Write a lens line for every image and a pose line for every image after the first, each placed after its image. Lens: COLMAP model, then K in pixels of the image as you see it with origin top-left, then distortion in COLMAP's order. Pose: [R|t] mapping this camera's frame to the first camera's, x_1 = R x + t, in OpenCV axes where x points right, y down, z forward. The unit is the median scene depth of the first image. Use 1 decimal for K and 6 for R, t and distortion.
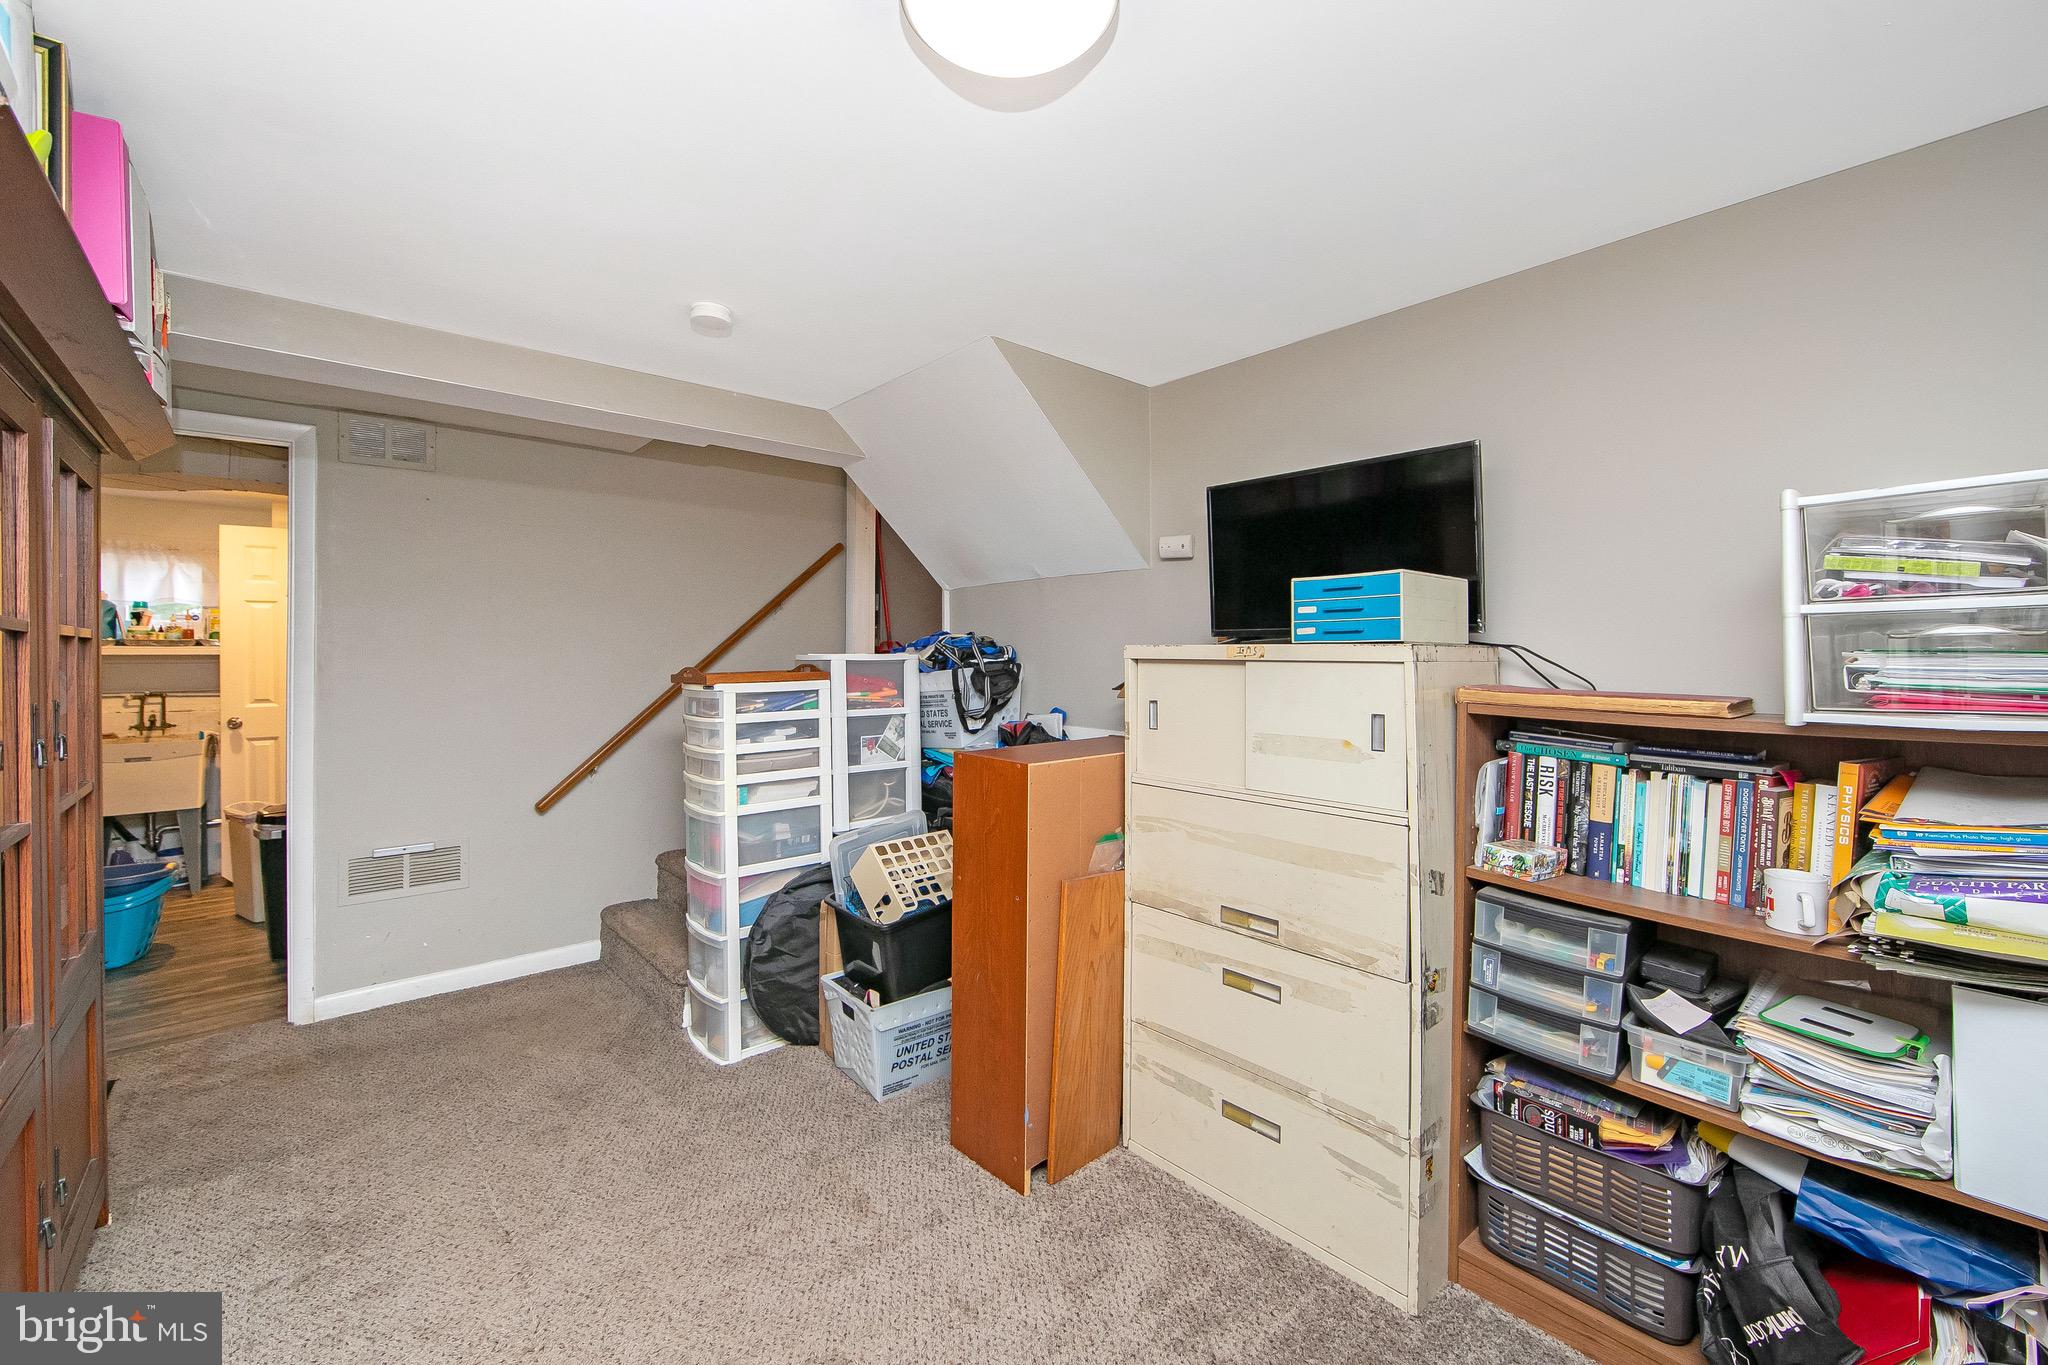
lens RADIAL K [[841.5, 0, 1027.5], [0, 841.5, 665.2], [0, 0, 1]] dist [-0.011075, 0.000196]
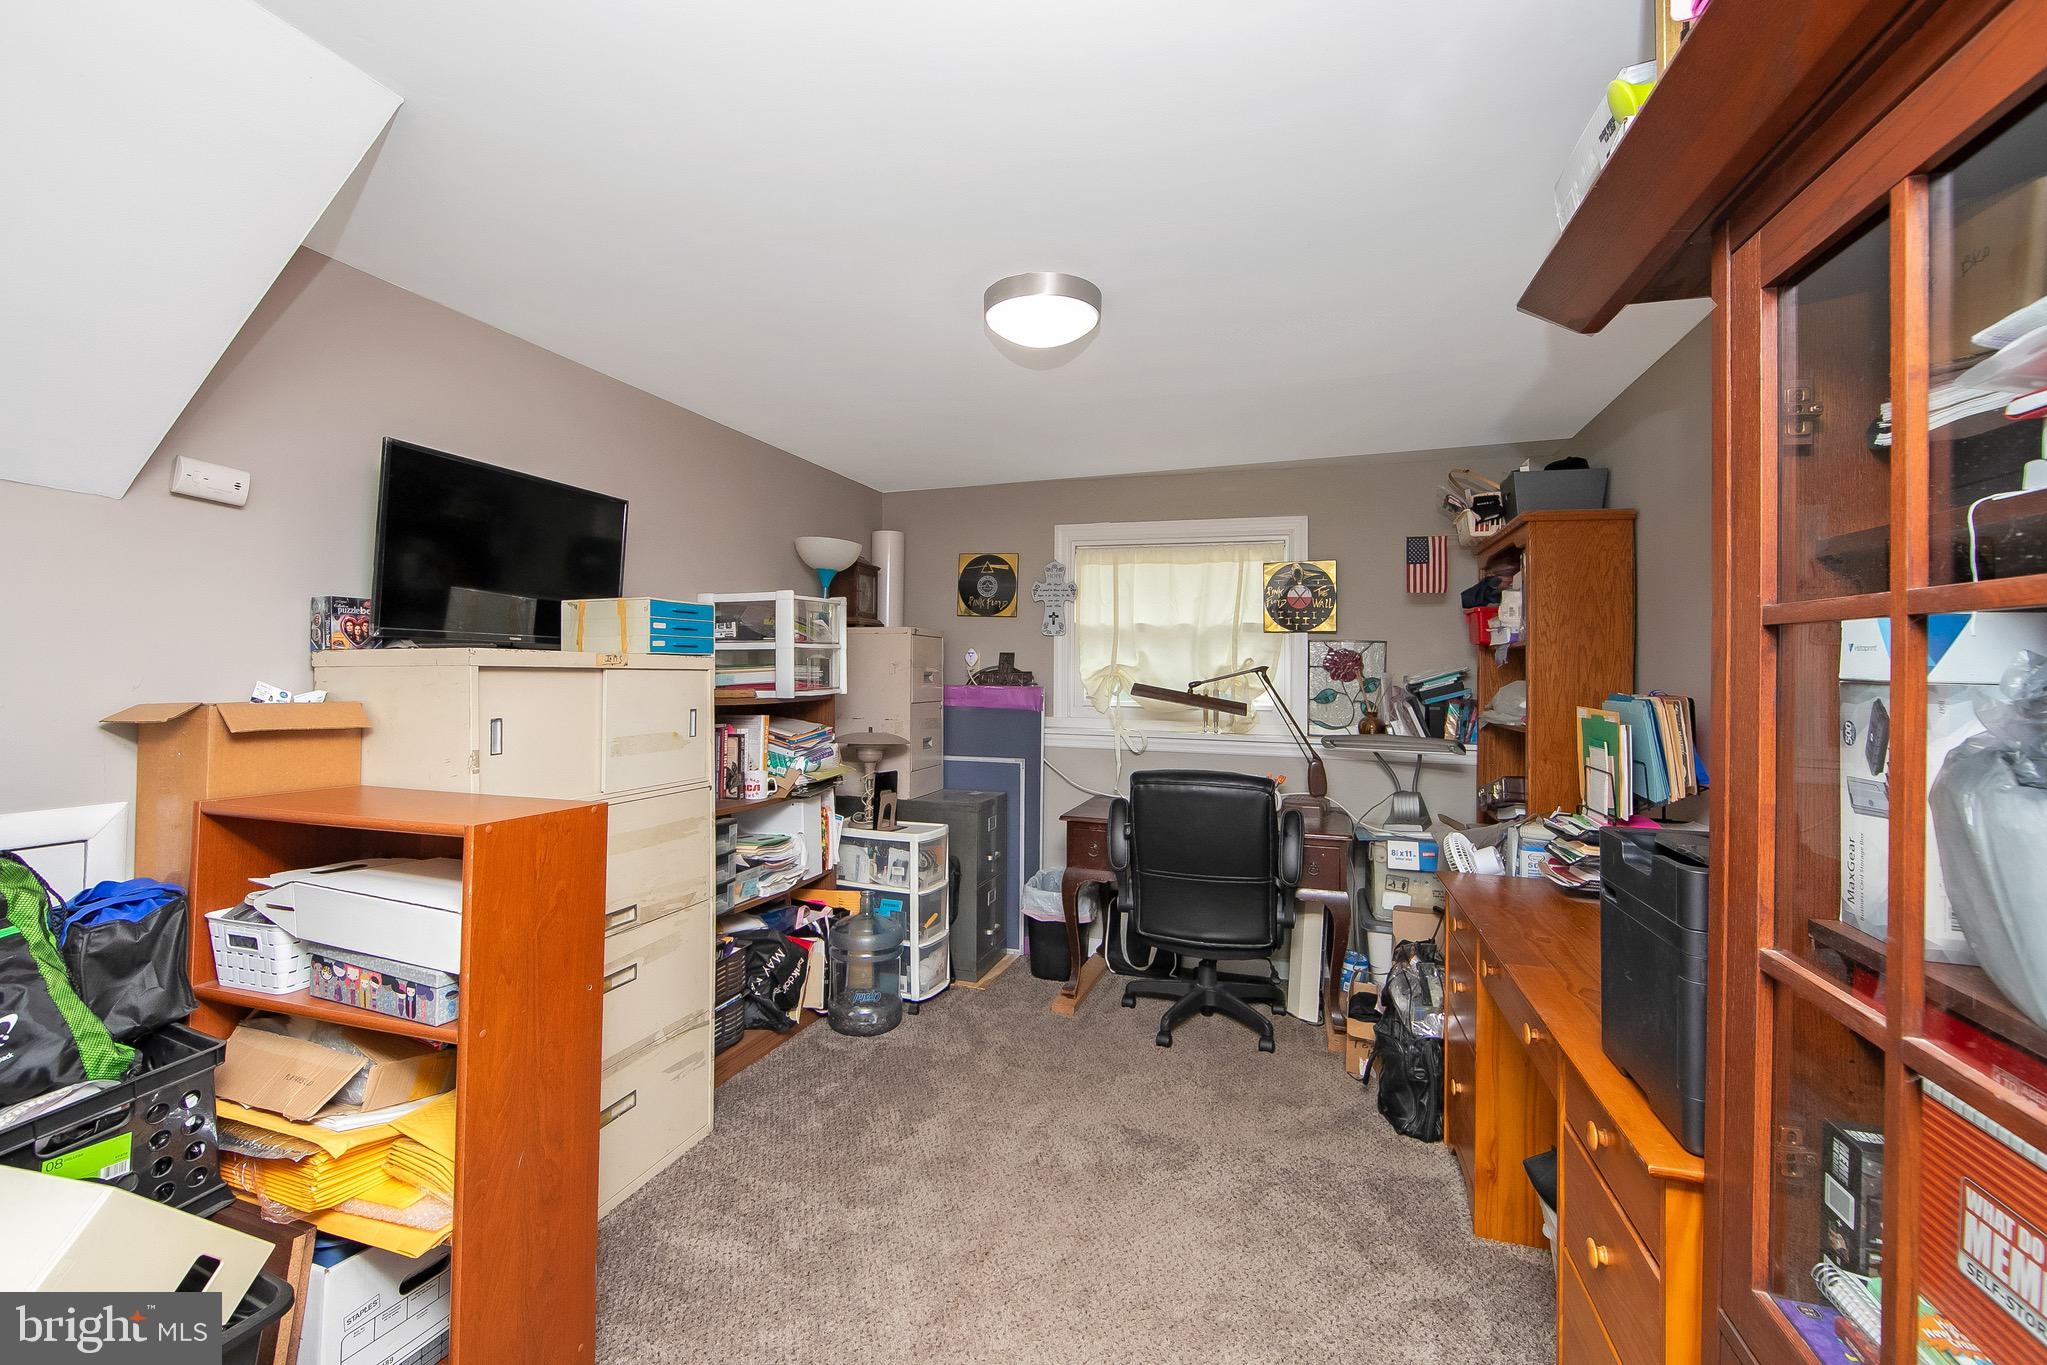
lens RADIAL K [[841.1, 0, 1027.0], [0, 841.1, 665.2], [0, 0, 1]] dist [-0.011075, 0.000196]
pose [[-0.500519, -0.001626, 0.865724, -0.907171], [-0.000448, 0.999999, 0.001620, -0.011716], [-0.865725, 0.000423, -0.500519, 1.099953]]
